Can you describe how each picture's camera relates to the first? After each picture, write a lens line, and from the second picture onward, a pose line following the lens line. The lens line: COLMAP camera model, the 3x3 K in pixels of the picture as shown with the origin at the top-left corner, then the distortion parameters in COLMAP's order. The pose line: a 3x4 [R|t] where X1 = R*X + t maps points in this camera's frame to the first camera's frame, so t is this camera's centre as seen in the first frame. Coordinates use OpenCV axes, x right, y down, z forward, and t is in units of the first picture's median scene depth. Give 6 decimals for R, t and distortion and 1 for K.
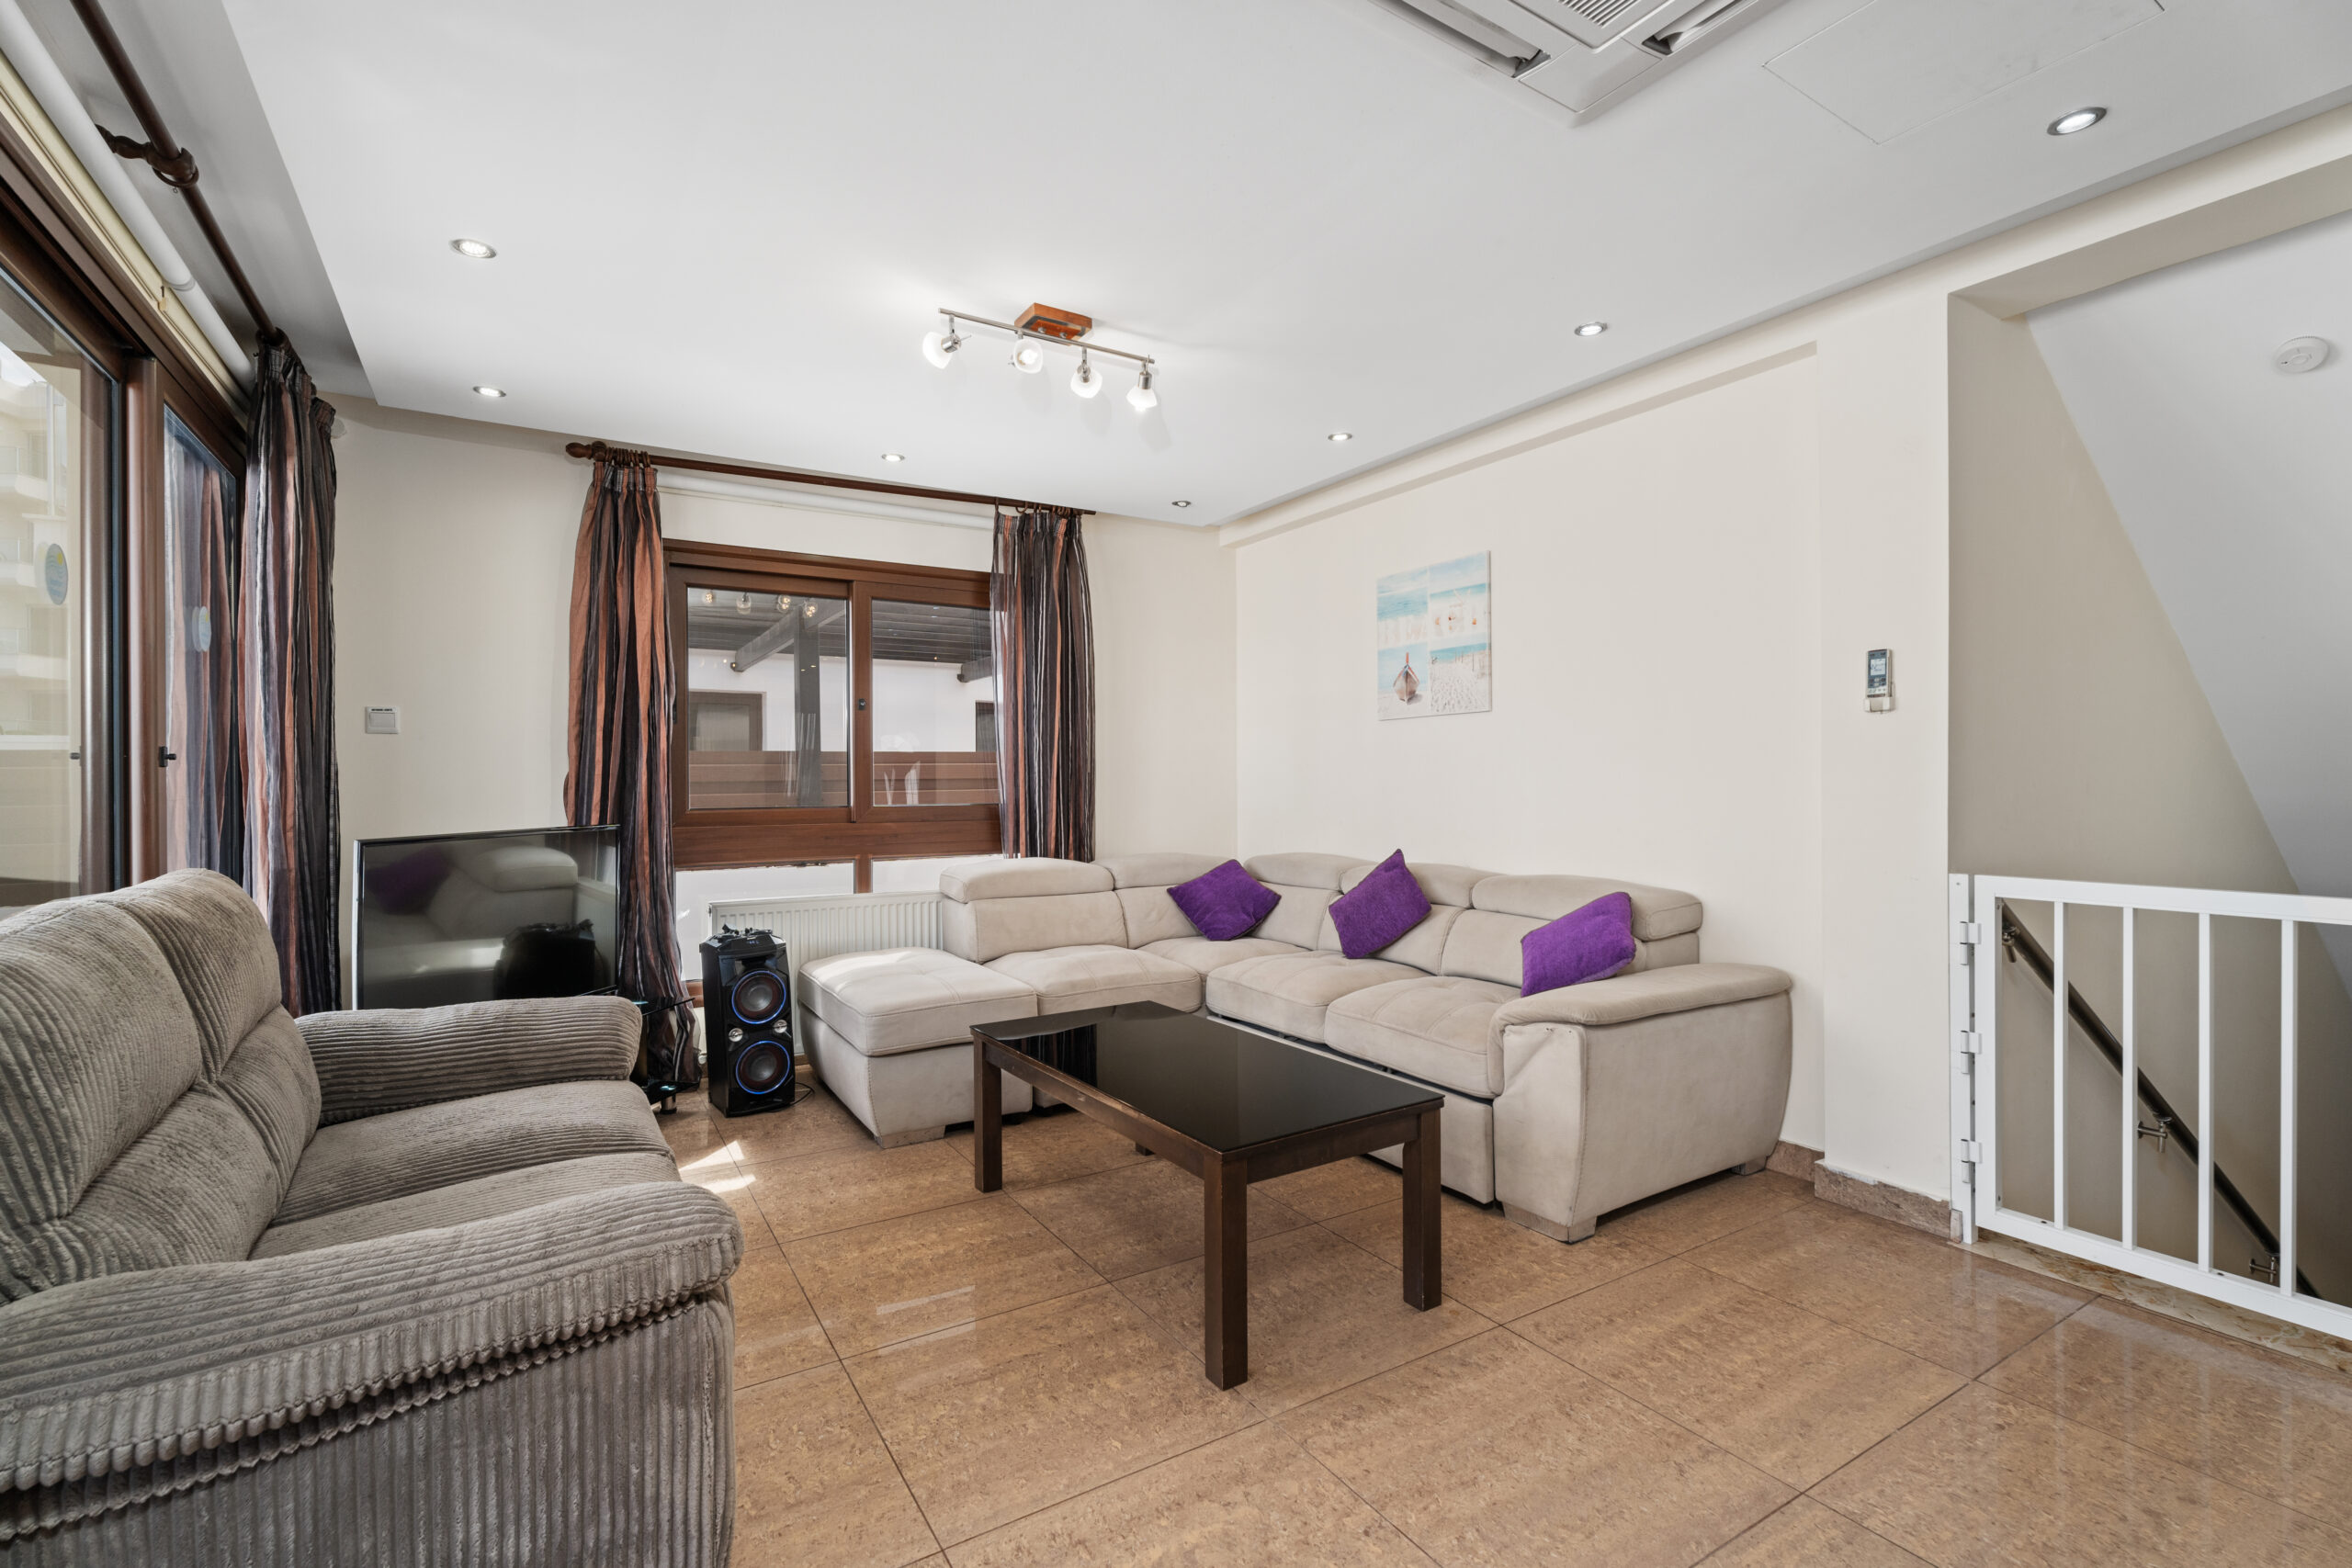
lens RADIAL K [[1048.3, 0, 1186.3], [0, 1048.3, 787.6], [0, 0, 1]] dist [0.008618, -0.000254]
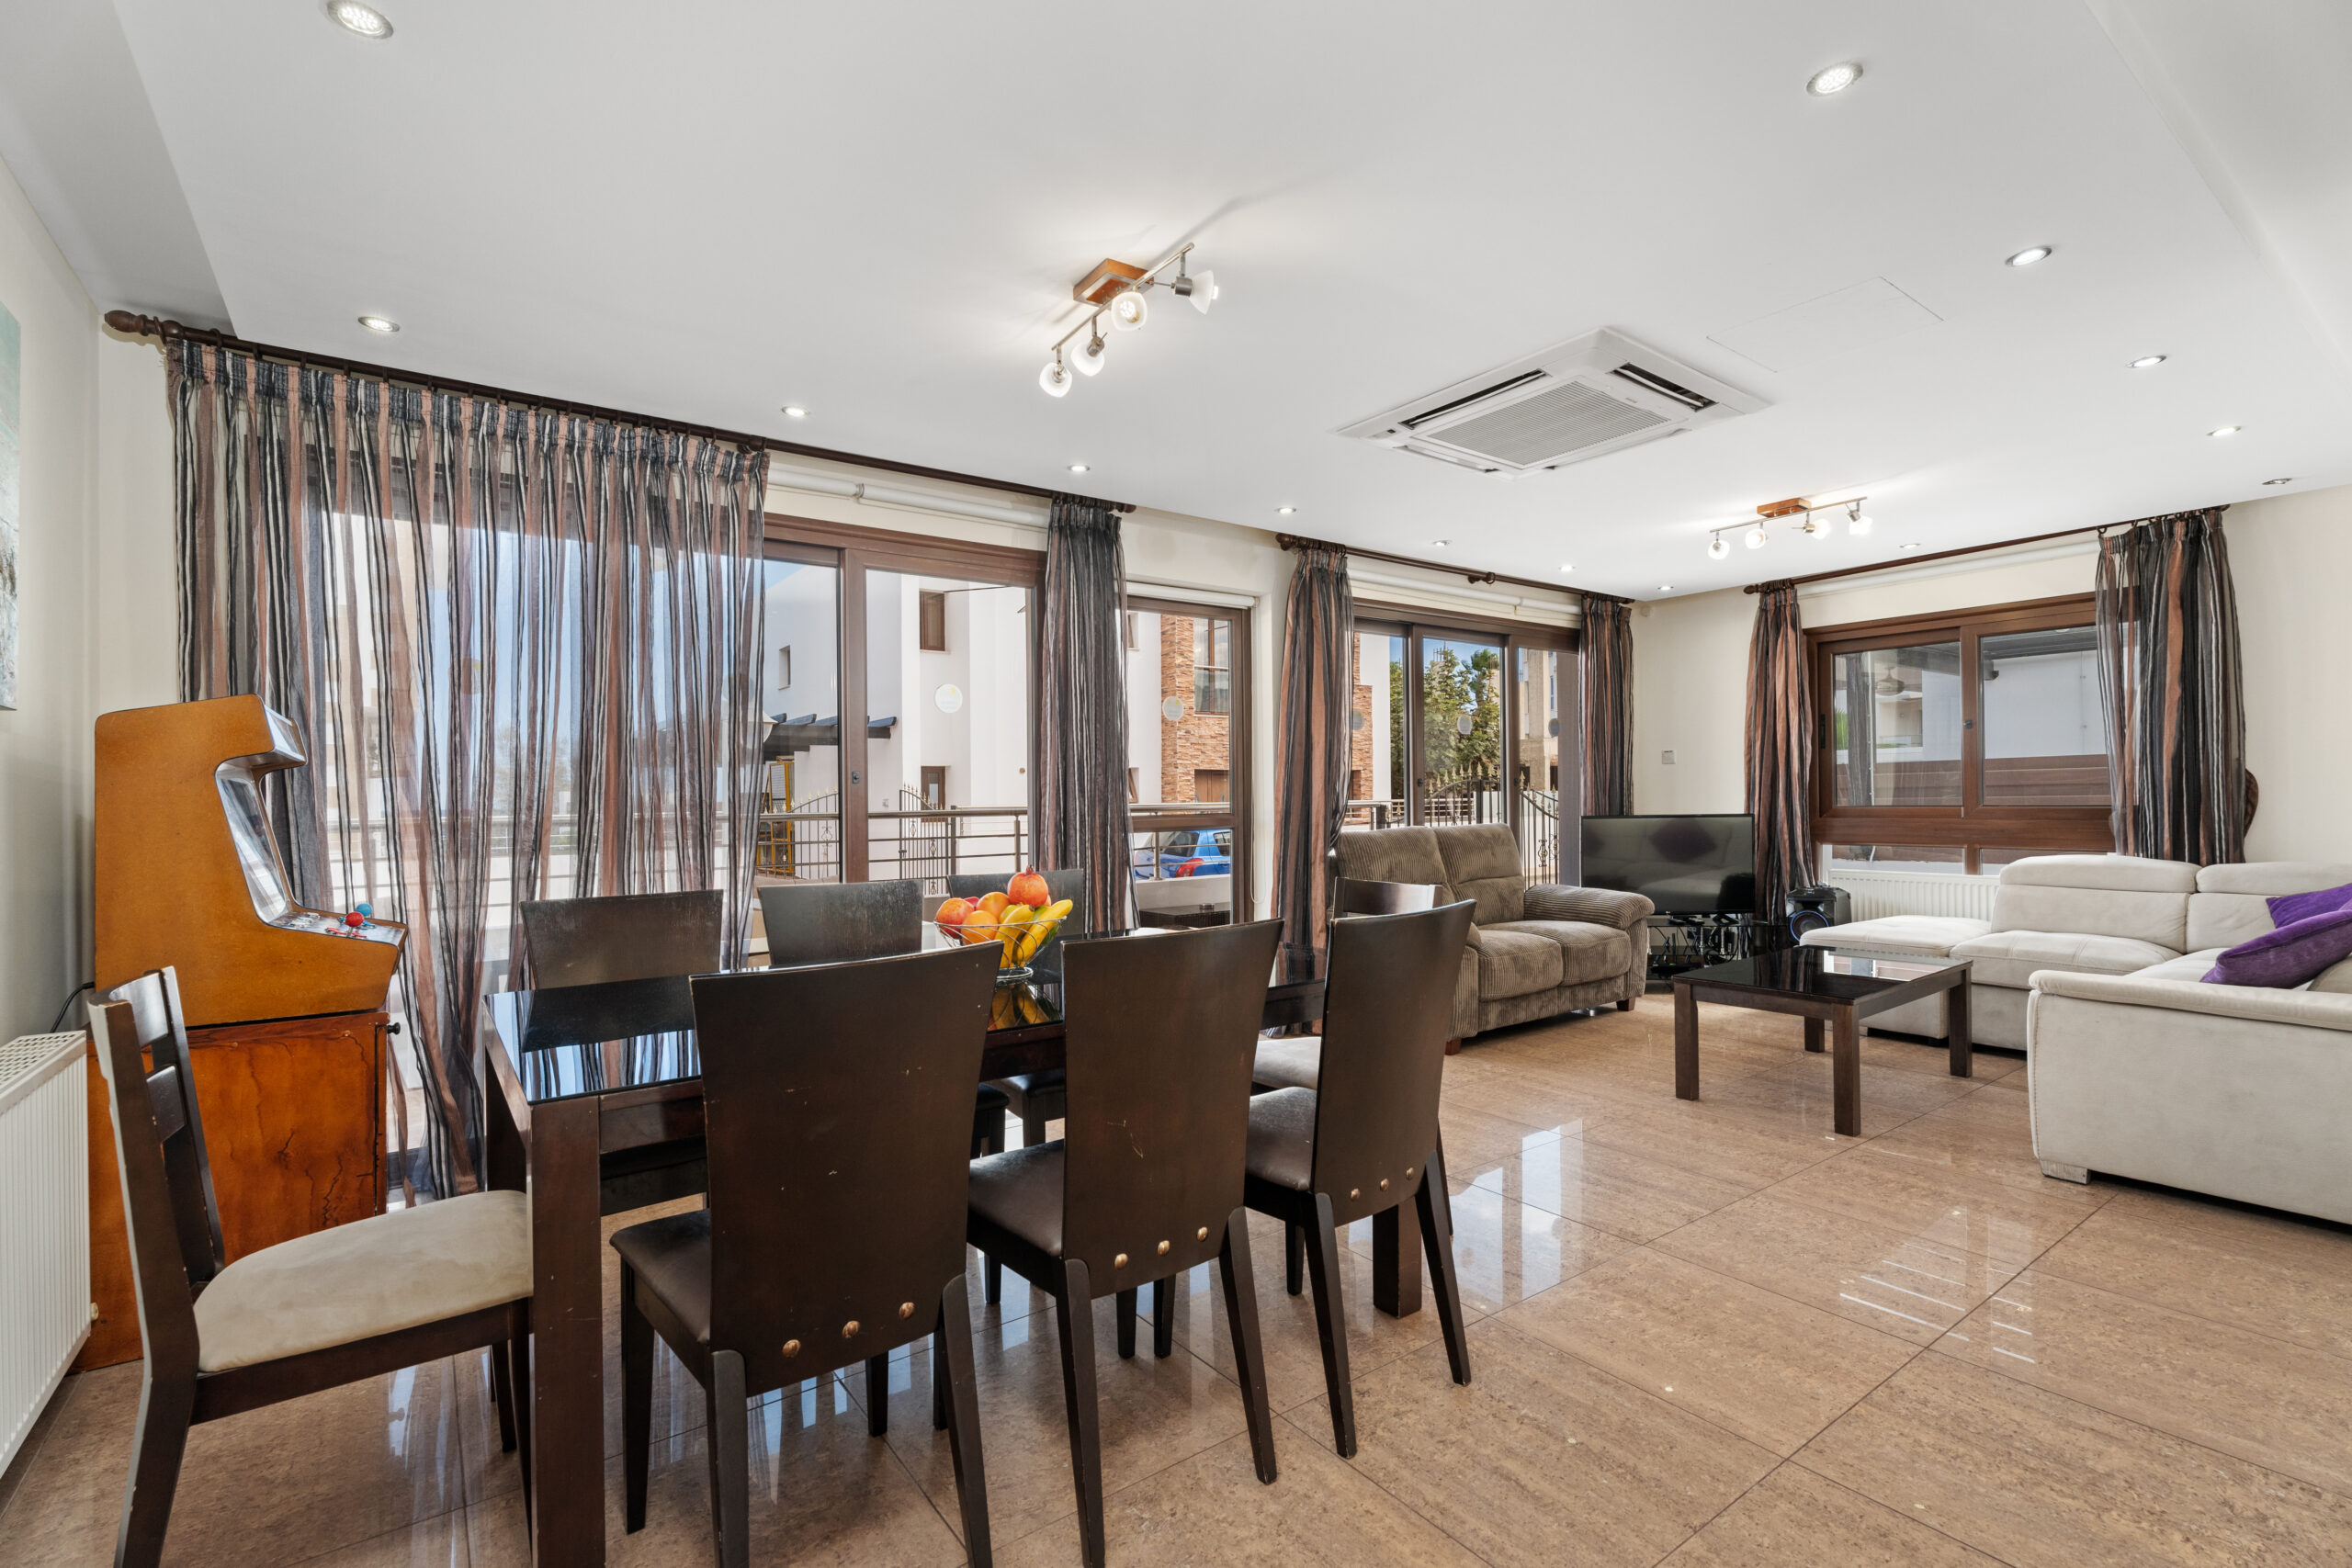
lens RADIAL K [[1048.3, 0, 1175.4], [0, 1048.3, 793.2], [0, 0, 1]] dist [0.008618, -0.000254]
pose [[0.077872, 0.001918, -0.996962, 0.977645], [0.004246, 0.999988, 0.002255, -0.003105], [0.996954, -0.004408, 0.077863, -0.046470]]
